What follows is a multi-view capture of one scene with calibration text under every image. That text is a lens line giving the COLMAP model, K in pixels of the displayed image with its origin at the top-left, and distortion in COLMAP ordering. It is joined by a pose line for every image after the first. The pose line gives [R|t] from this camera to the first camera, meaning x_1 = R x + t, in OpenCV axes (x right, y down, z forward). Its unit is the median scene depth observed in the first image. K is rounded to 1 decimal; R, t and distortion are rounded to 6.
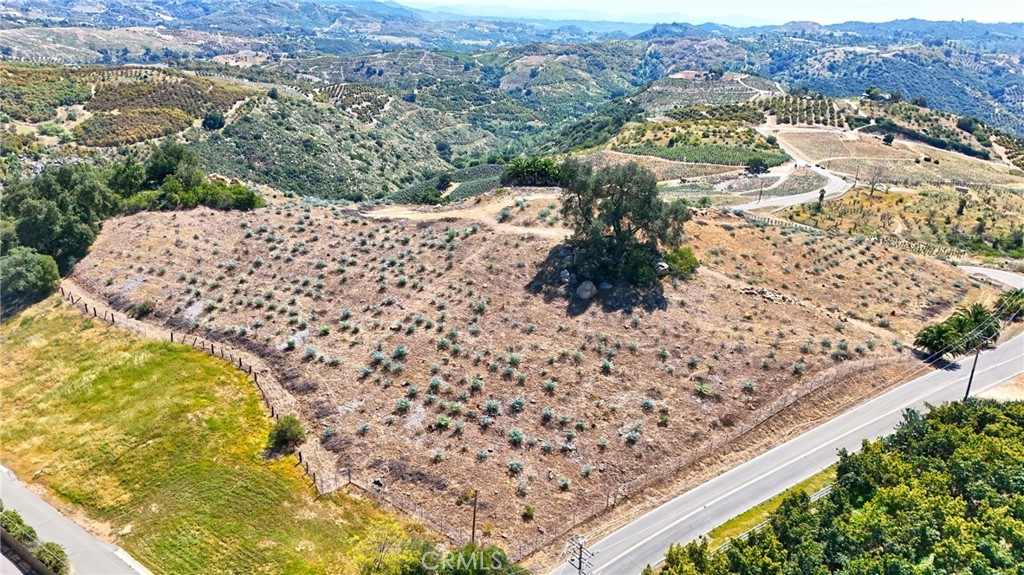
lens RADIAL K [[751.4, 0, 512.3], [0, 751.4, 289.8], [0, 0, 1]] dist [0.075685, -0.071902]
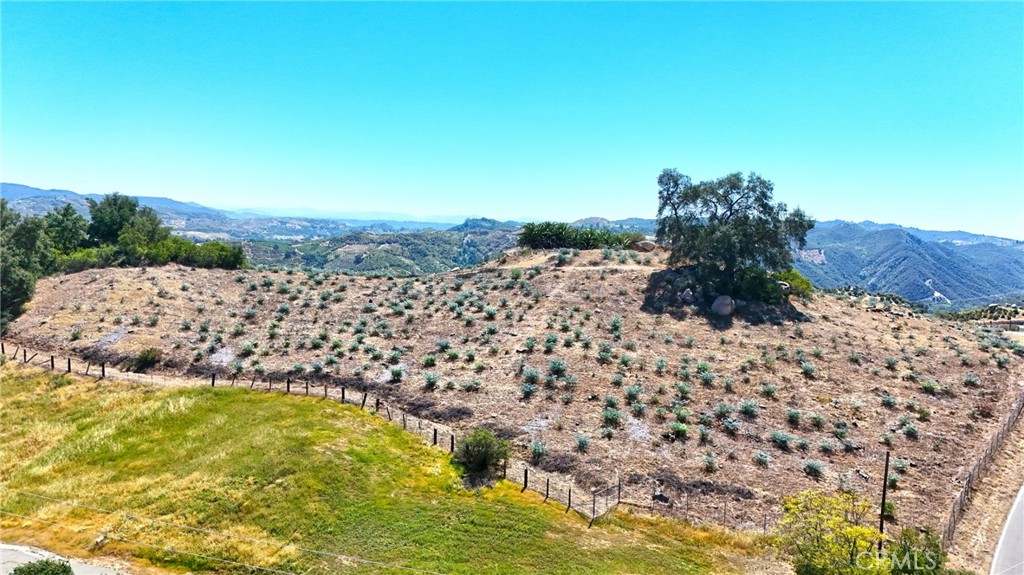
lens RADIAL K [[751.4, 0, 513.1], [0, 751.4, 287.3], [0, 0, 1]] dist [0.075685, -0.071902]
pose [[0.968486, -0.026246, 0.247682, -0.079855], [0.087932, 0.966428, -0.241424, 0.038794], [-0.233030, 0.255595, 0.938279, 0.060735]]
